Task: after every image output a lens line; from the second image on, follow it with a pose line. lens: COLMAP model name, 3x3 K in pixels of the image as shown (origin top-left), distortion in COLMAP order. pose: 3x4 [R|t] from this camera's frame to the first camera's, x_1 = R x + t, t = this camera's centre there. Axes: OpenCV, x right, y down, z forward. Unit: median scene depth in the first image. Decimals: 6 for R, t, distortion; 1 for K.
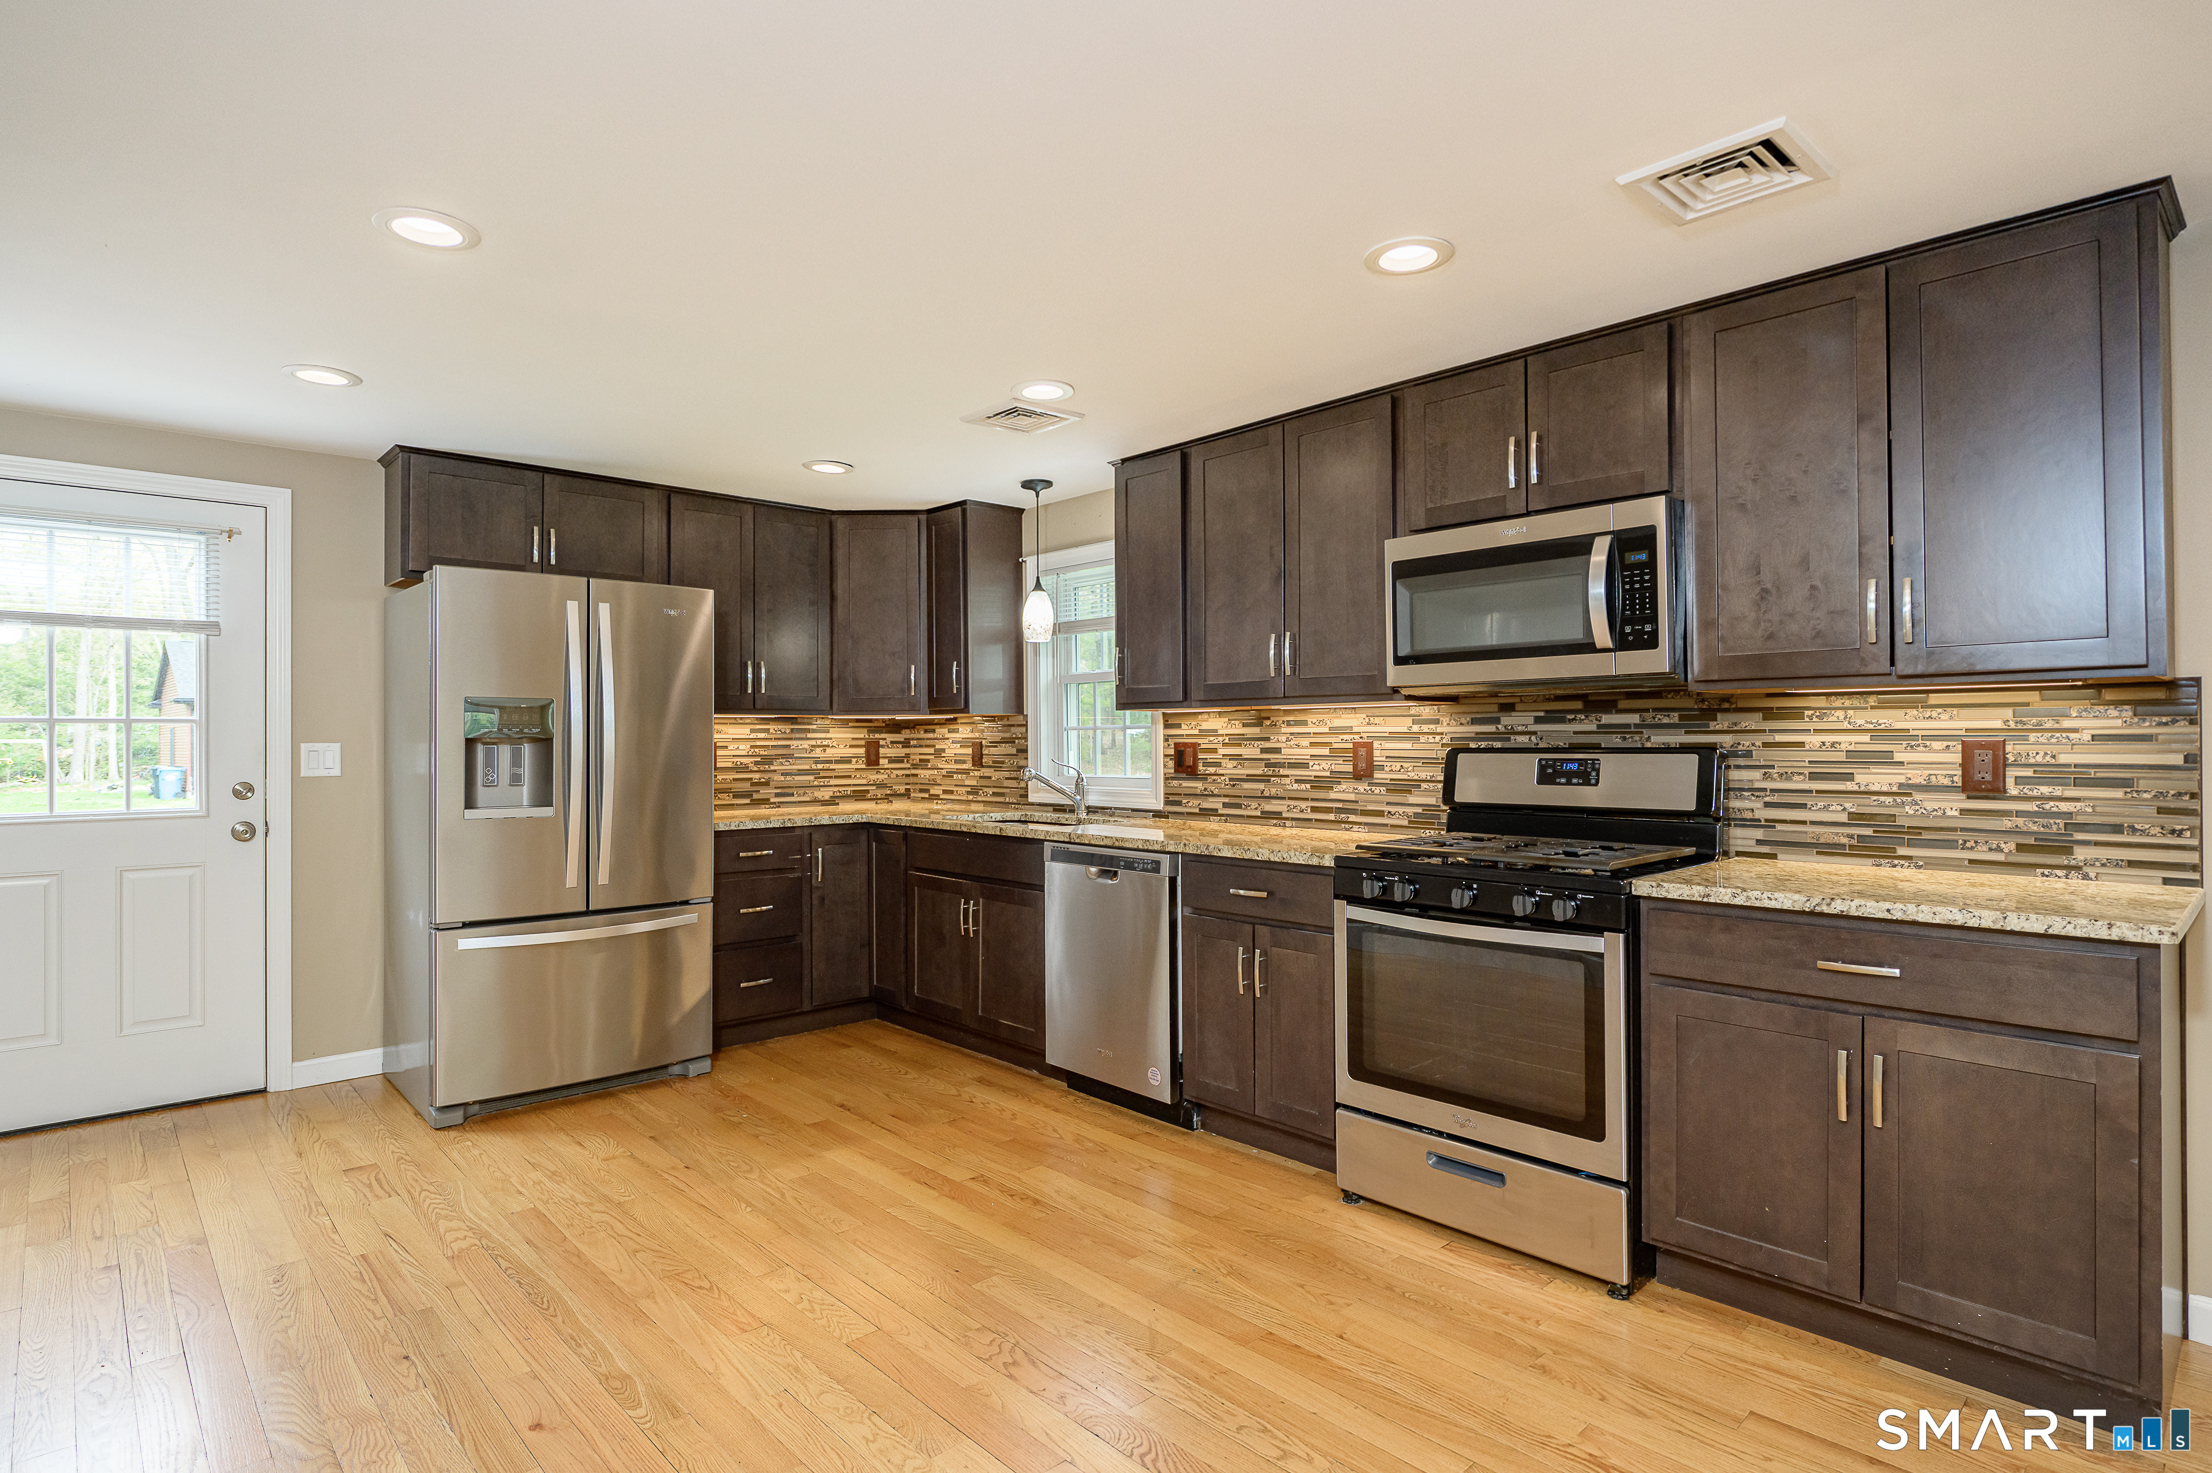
lens RADIAL K [[1130.7, 0, 1101.1], [0, 1130.7, 731.5], [0, 0, 1]] dist [-0.003356, -0.001708]
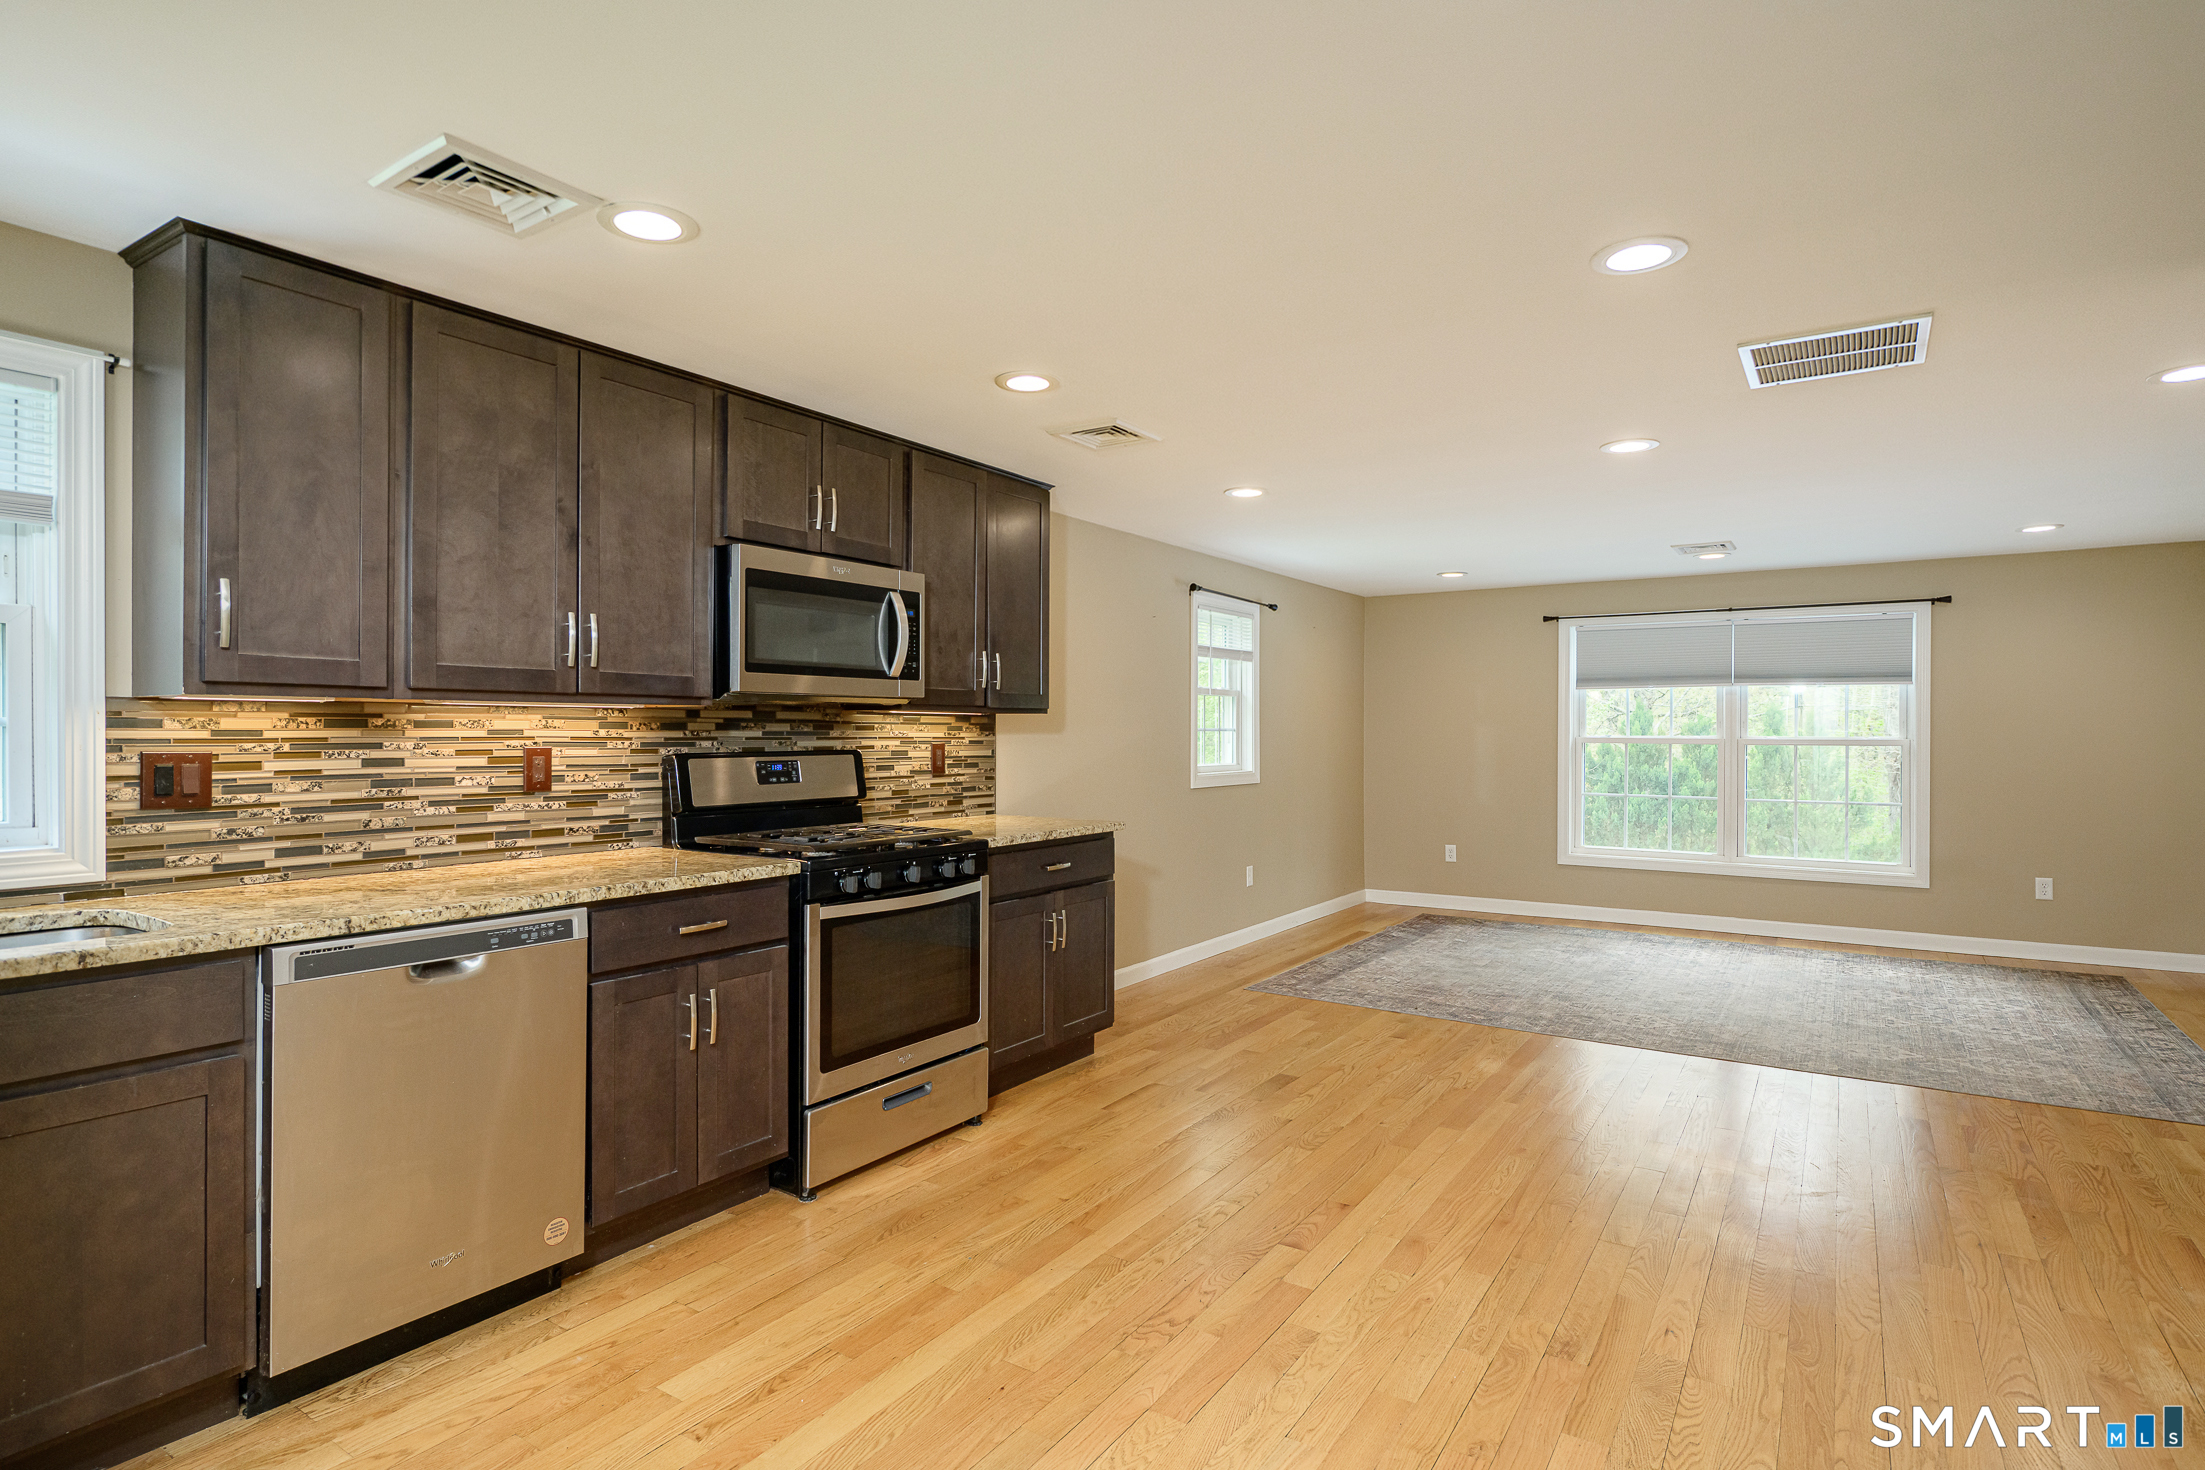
lens RADIAL K [[1128.2, 0, 1106.1], [0, 1128.2, 736.3], [0, 0, 1]] dist [-0.005438, -0.000890]
pose [[-0.241144, 0.001030, 0.970489, -0.787692], [-0.007616, 0.999967, -0.002954, -0.000504], [-0.970459, -0.008103, -0.241128, 0.935151]]
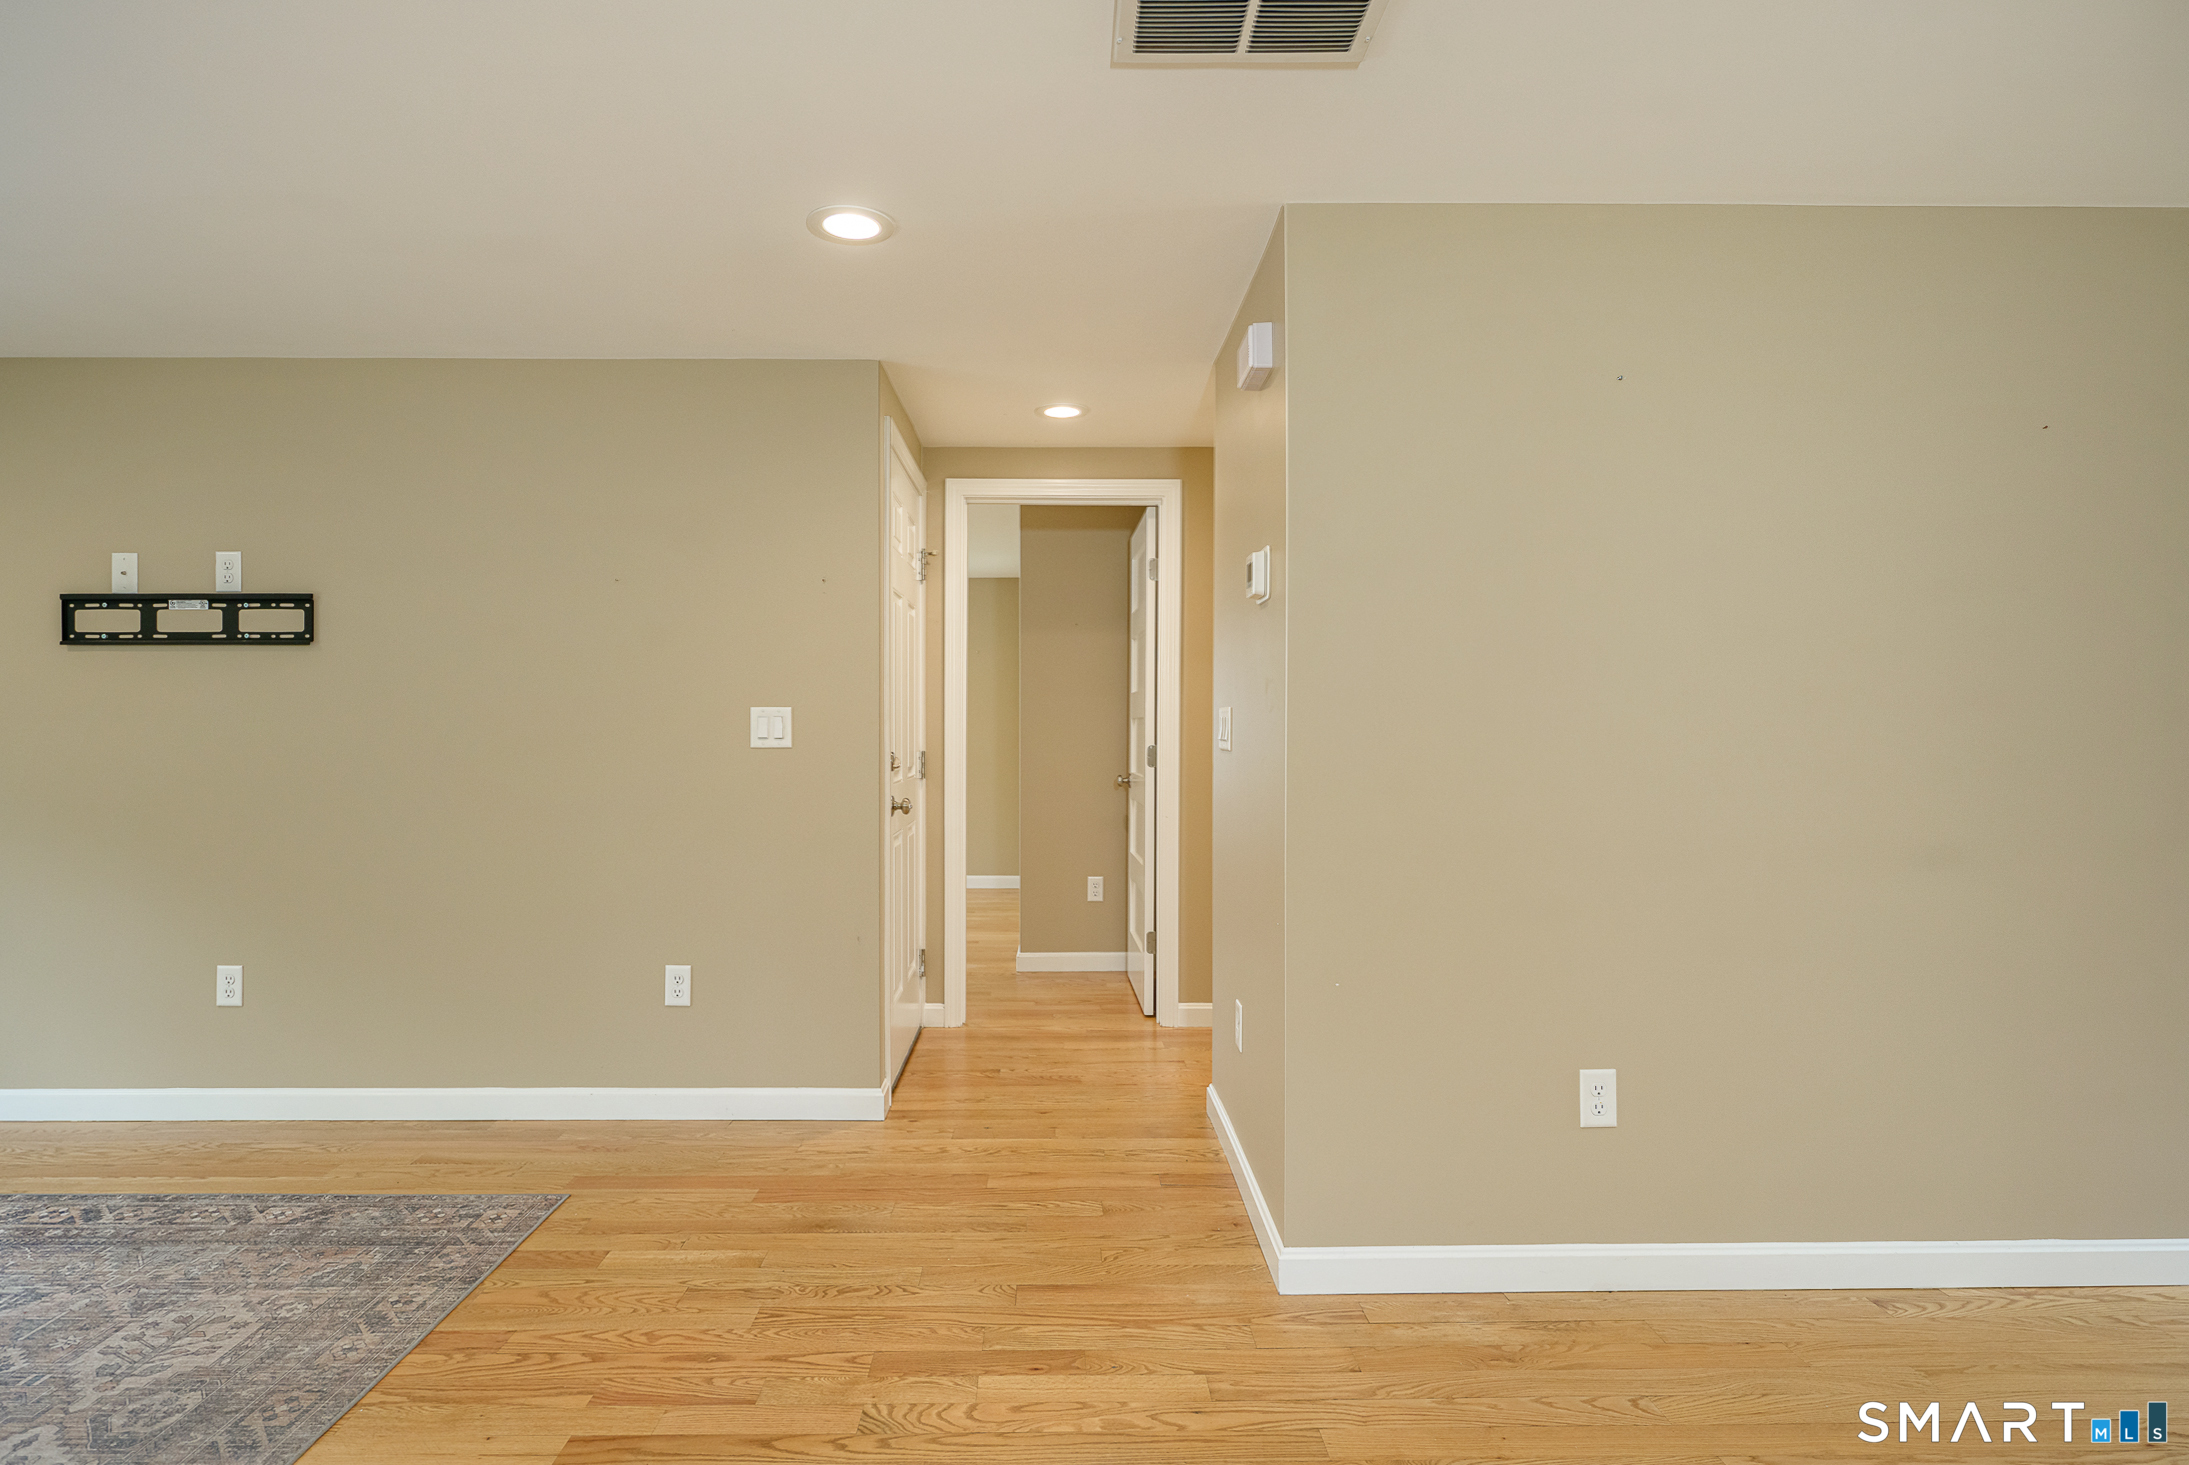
lens RADIAL K [[1142.1, 0, 1057.8], [0, 1142.1, 728.9], [0, 0, 1]] dist [-0.005152, -0.001106]
pose [[-0.674689, 0.006743, -0.738071, 0.404311], [0.011130, 0.999938, -0.001038, 0.020547], [0.738018, -0.008915, -0.674722, 0.417962]]
